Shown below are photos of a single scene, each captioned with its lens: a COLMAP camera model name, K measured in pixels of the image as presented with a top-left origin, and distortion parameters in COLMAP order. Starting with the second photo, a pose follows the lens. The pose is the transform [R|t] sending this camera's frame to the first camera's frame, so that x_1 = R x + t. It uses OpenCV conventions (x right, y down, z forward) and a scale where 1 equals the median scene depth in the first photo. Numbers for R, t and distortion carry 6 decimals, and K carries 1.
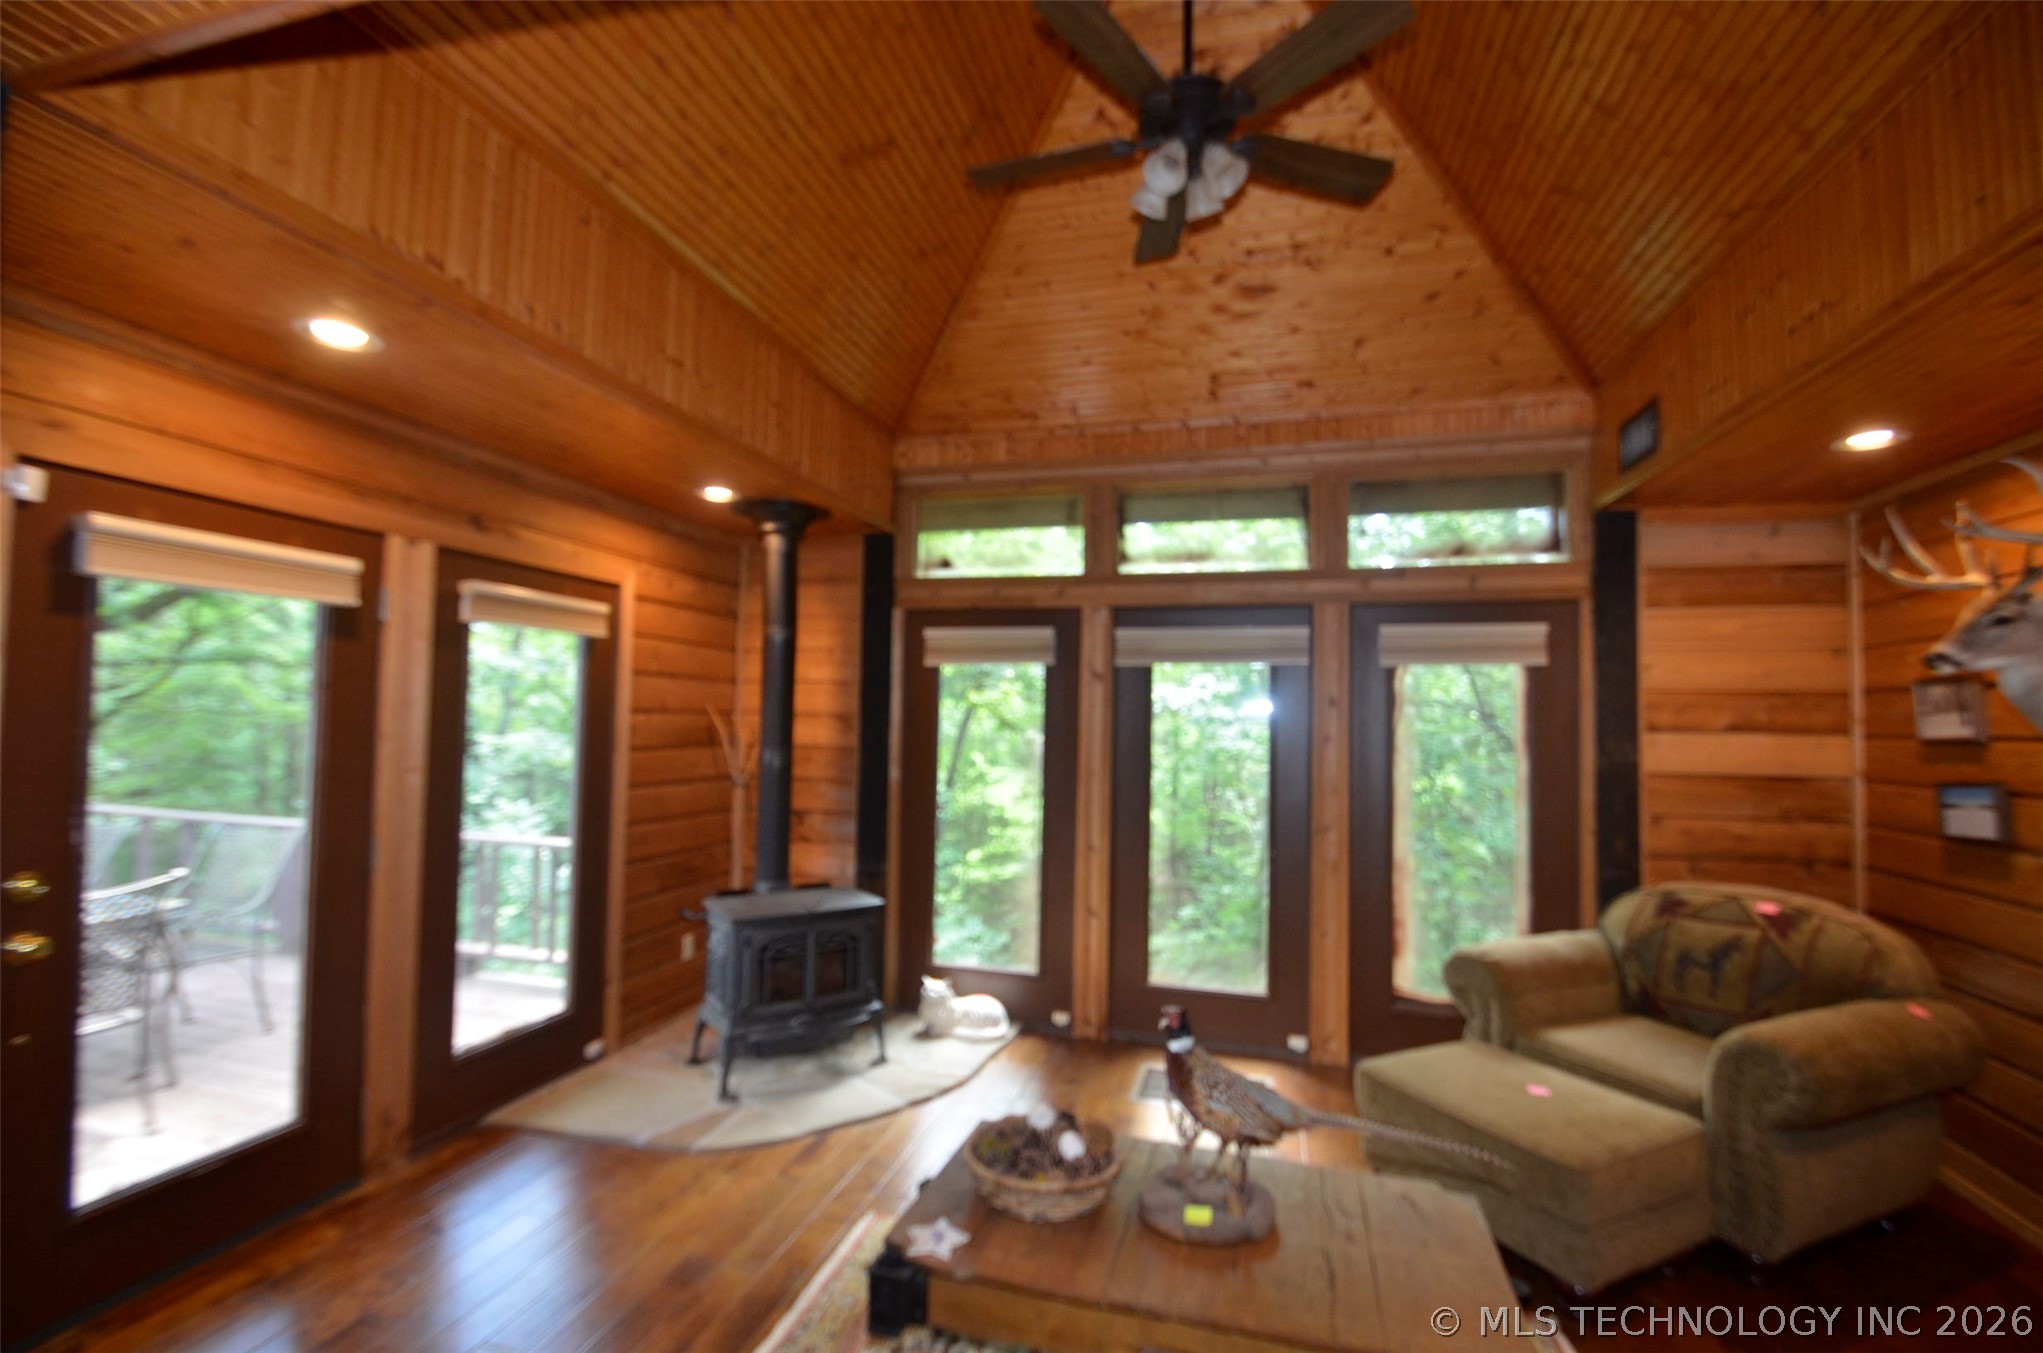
lens RADIAL K [[879.9, 0, 1040.3], [0, 879.9, 697.1], [0, 0, 1]] dist [0.001884, -0.008903]
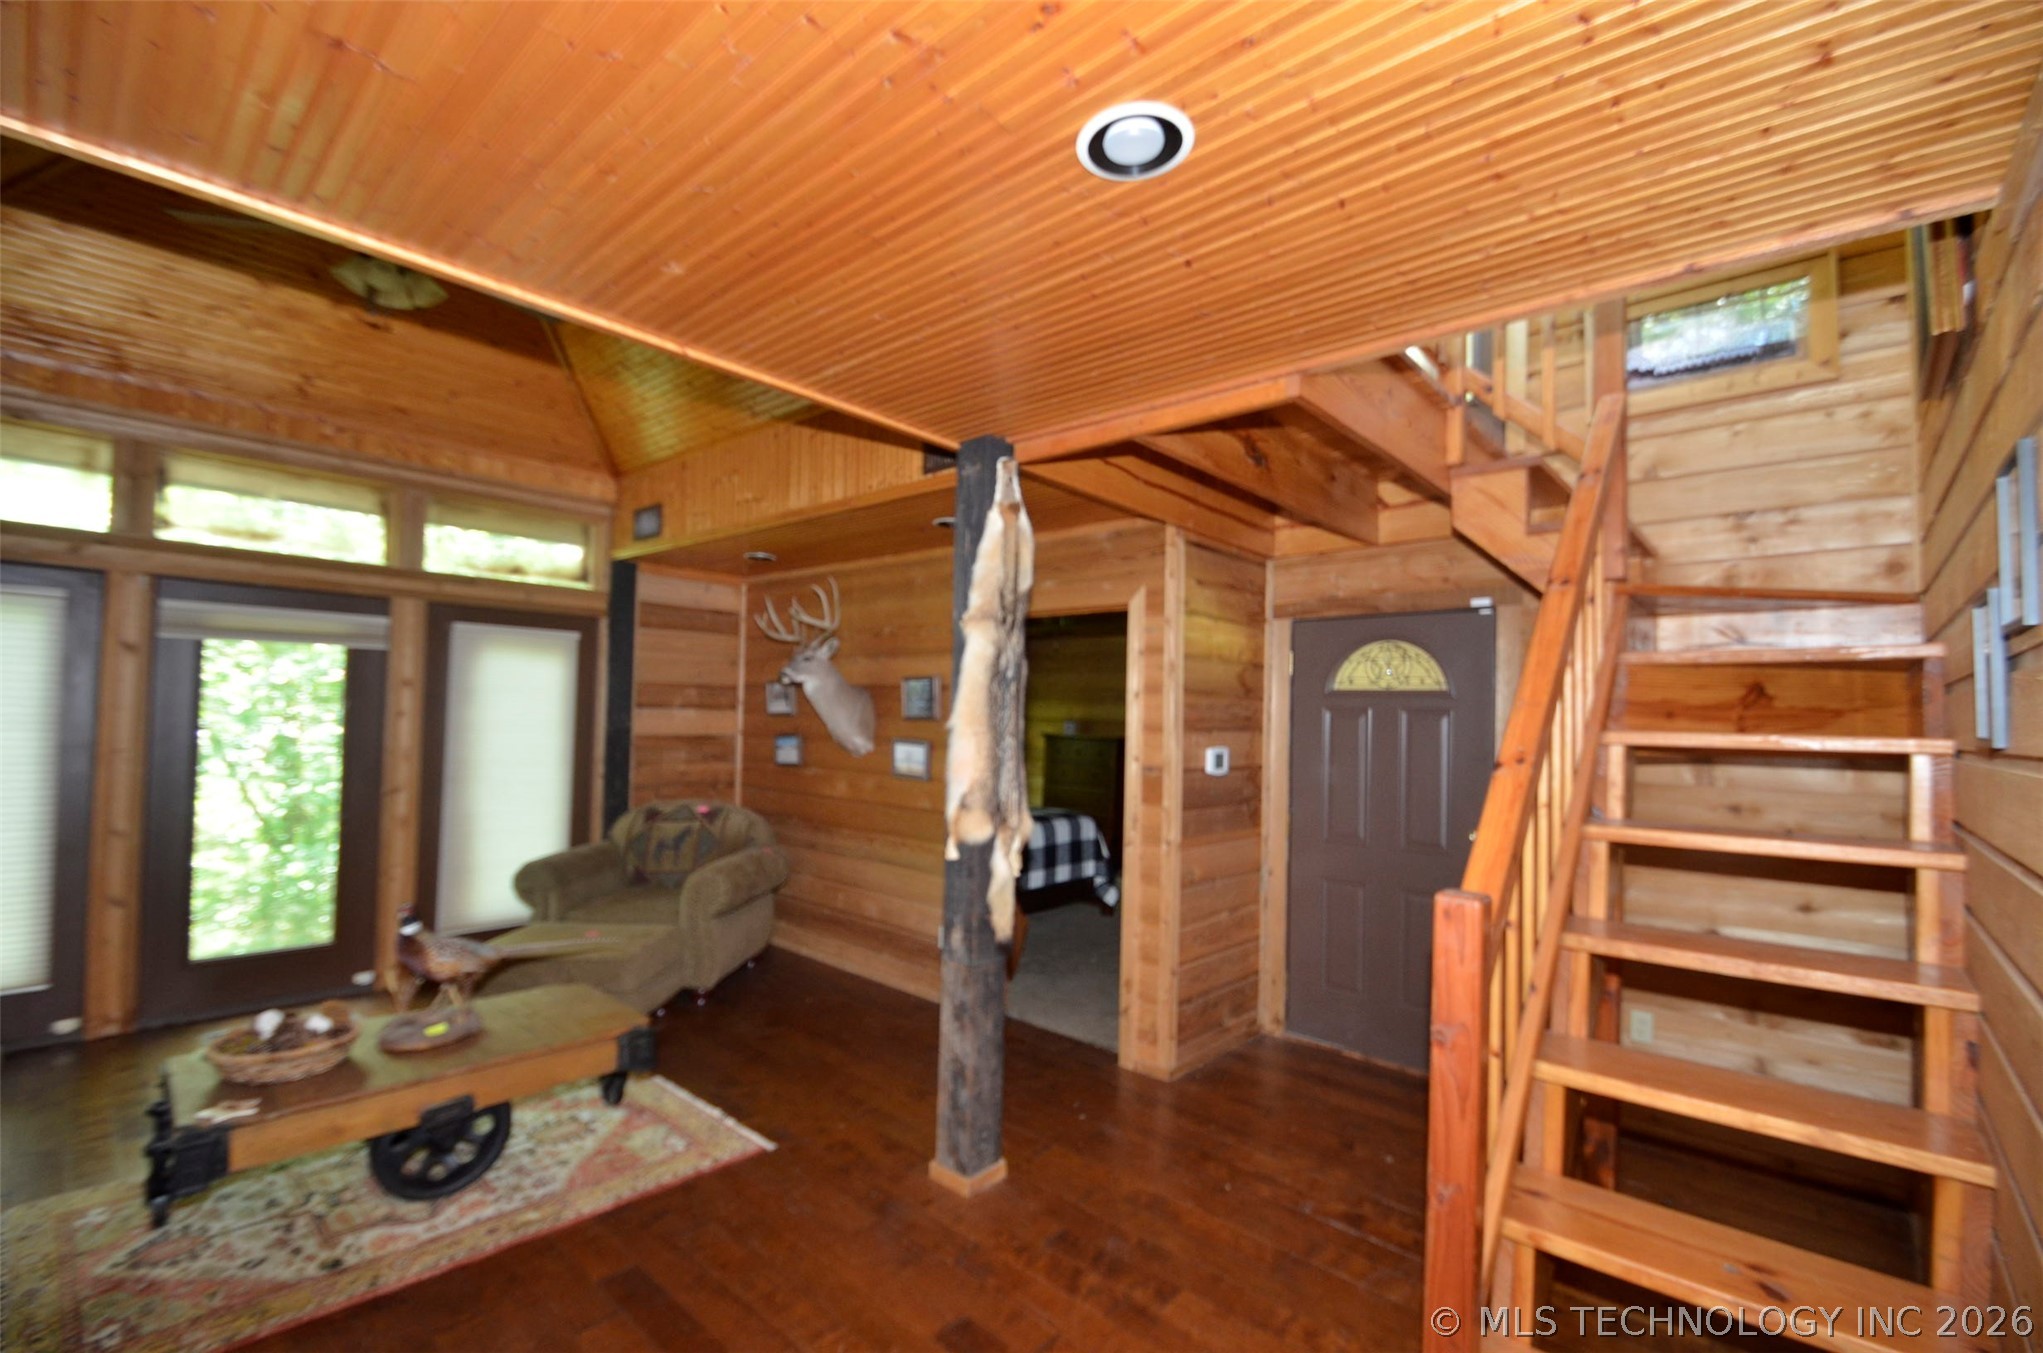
lens RADIAL K [[879.9, 0, 1021.8], [0, 879.9, 688.2], [0, 0, 1]] dist [0.001884, -0.008903]
pose [[0.448718, 0.021444, 0.893416, -0.387383], [-0.040860, 0.999159, -0.003460, -0.018142], [-0.892739, -0.034952, 0.449217, -0.295414]]
